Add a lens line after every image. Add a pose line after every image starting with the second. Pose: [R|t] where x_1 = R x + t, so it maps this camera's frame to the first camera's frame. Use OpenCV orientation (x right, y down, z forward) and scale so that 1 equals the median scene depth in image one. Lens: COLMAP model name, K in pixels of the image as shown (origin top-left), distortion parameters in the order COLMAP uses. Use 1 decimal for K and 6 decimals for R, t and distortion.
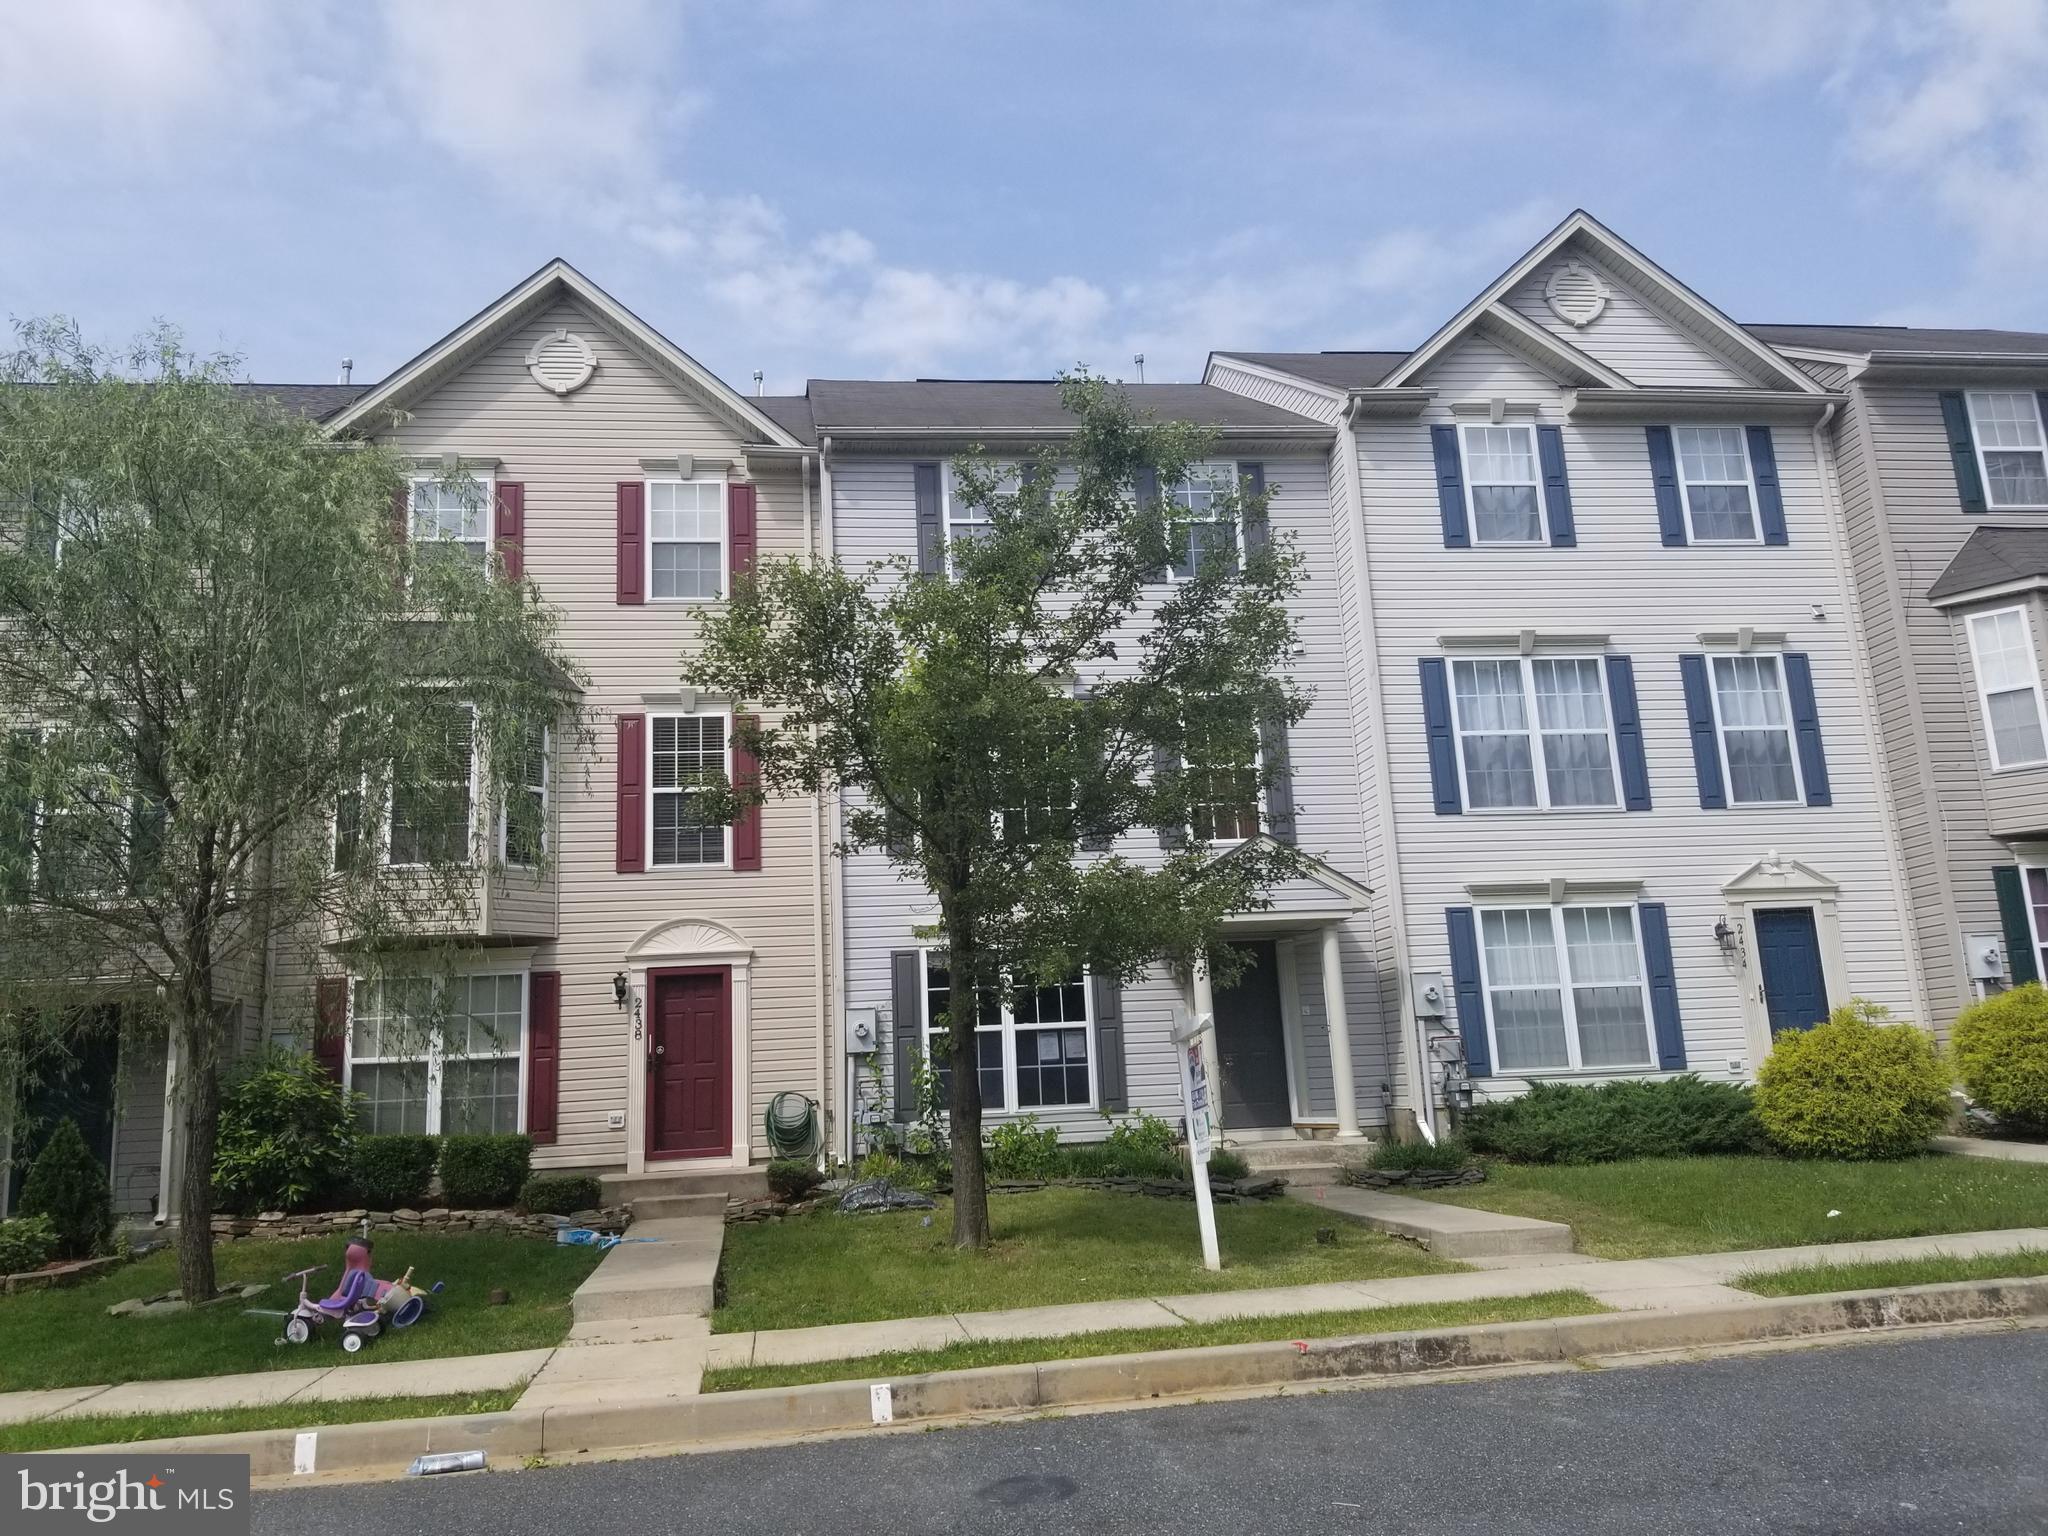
lens RADIAL K [[1634.6, 0, 1004.0], [0, 1634.6, 784.2], [0, 0, 1]] dist [0.035713, -0.083346]
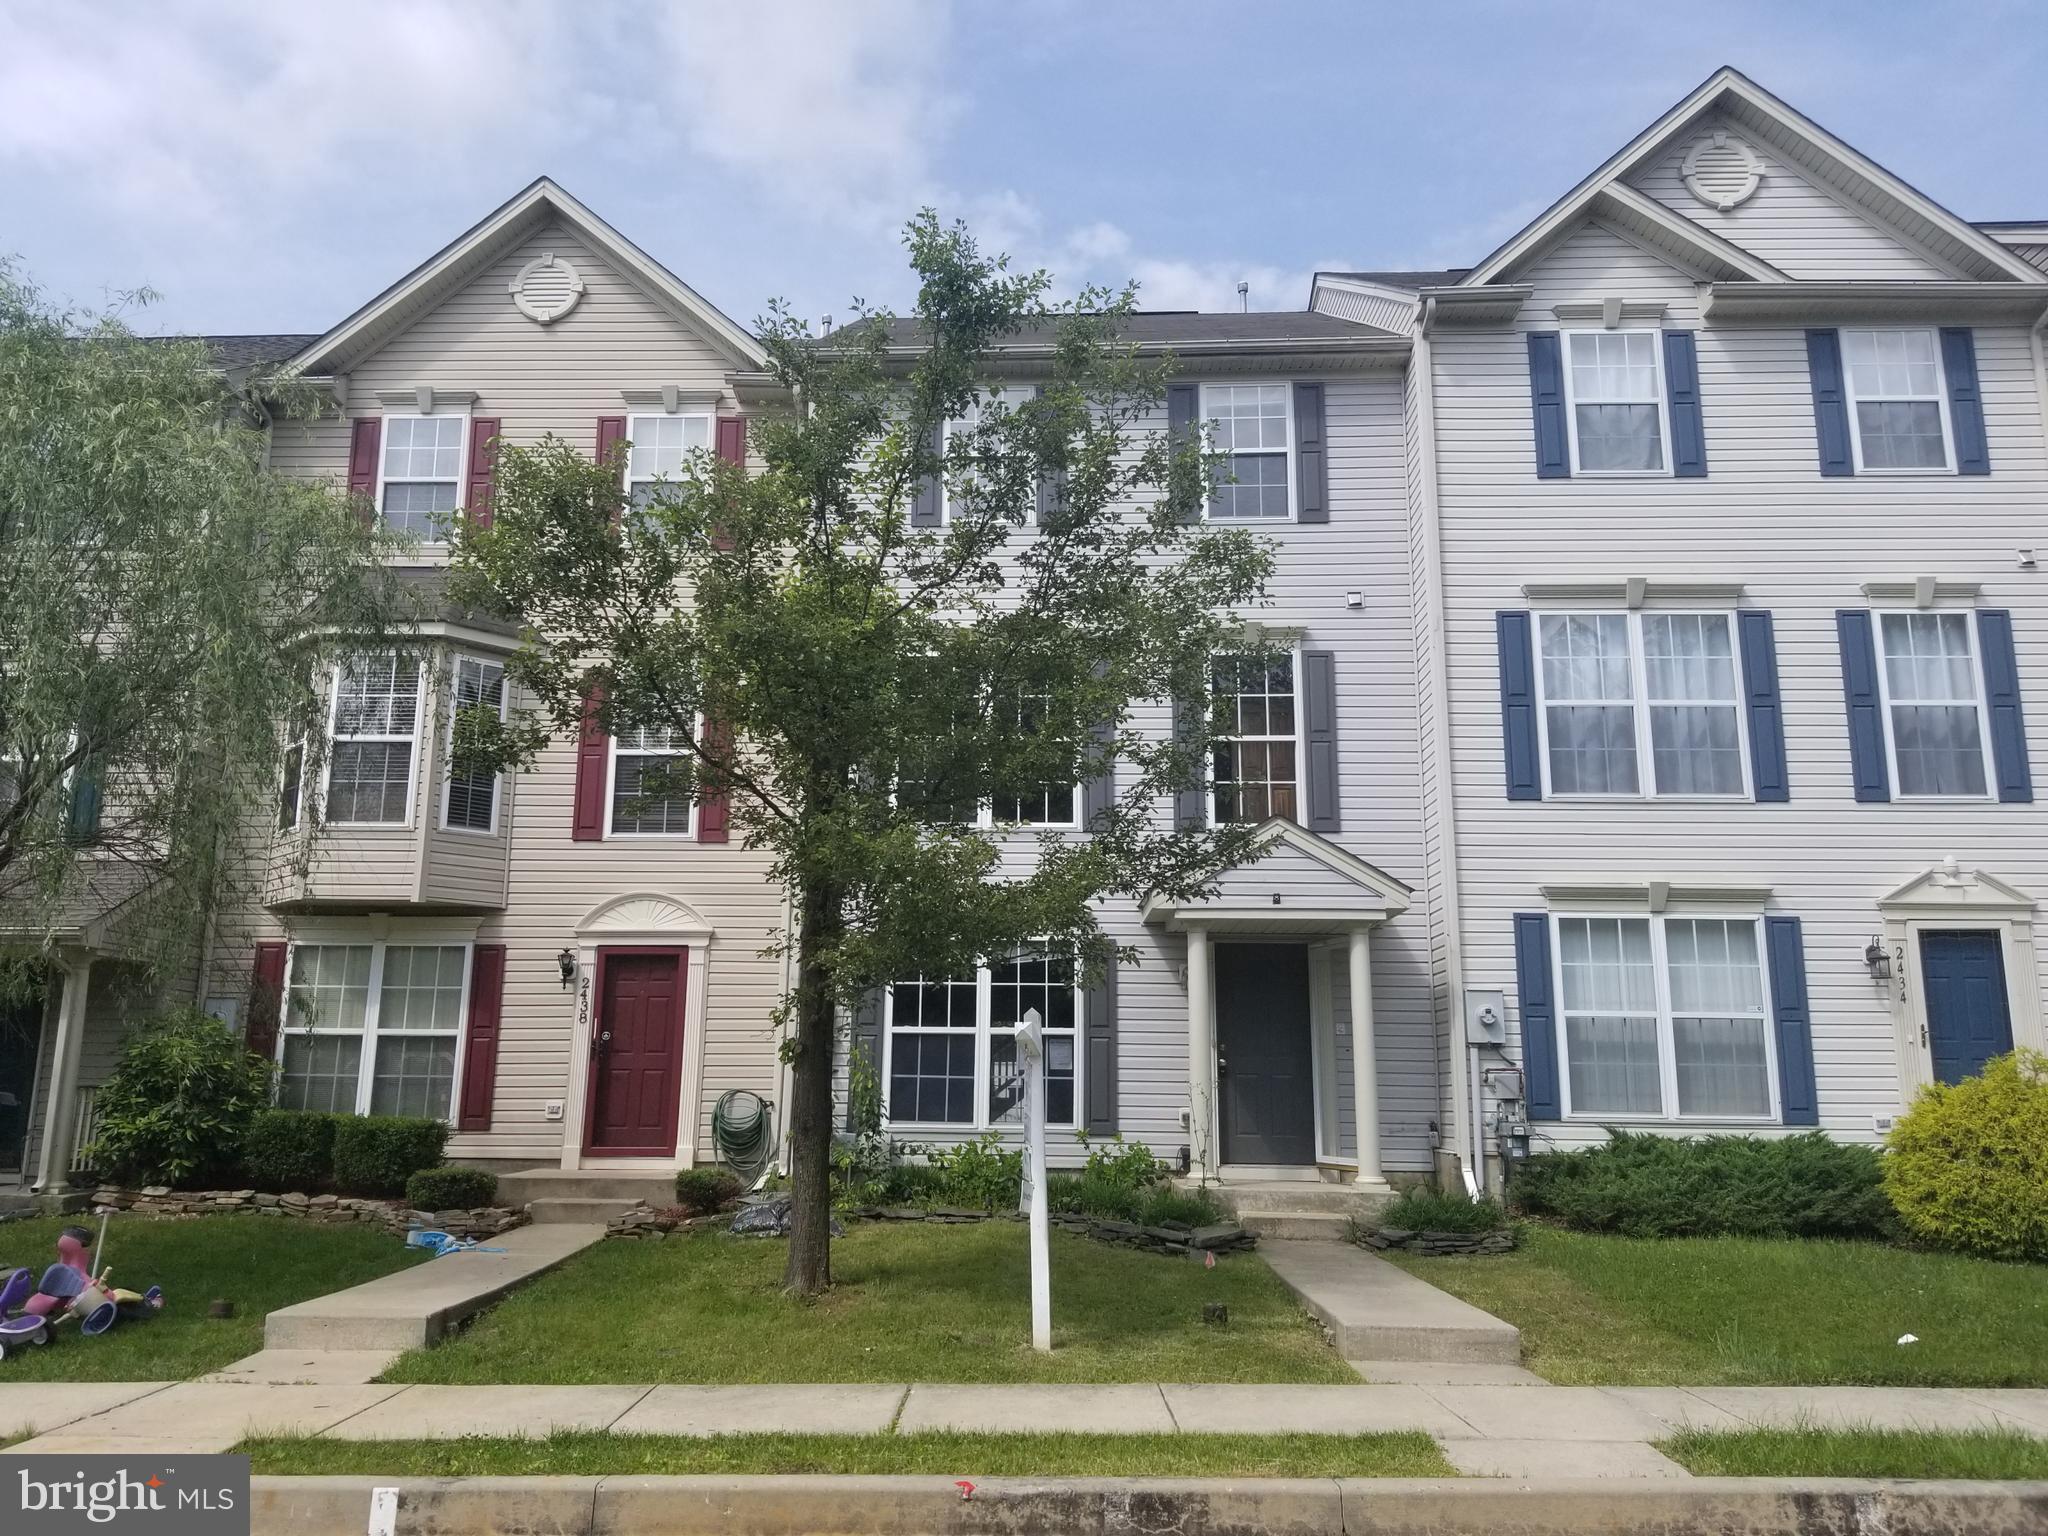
lens RADIAL K [[1634.6, 0, 962.2], [0, 1634.6, 797.4], [0, 0, 1]] dist [0.035713, -0.083346]
pose [[0.983485, 0.025414, -0.179197, 0.144995], [-0.023905, 0.999658, 0.010576, 0.015424], [0.179404, -0.006118, 0.983756, 0.141190]]
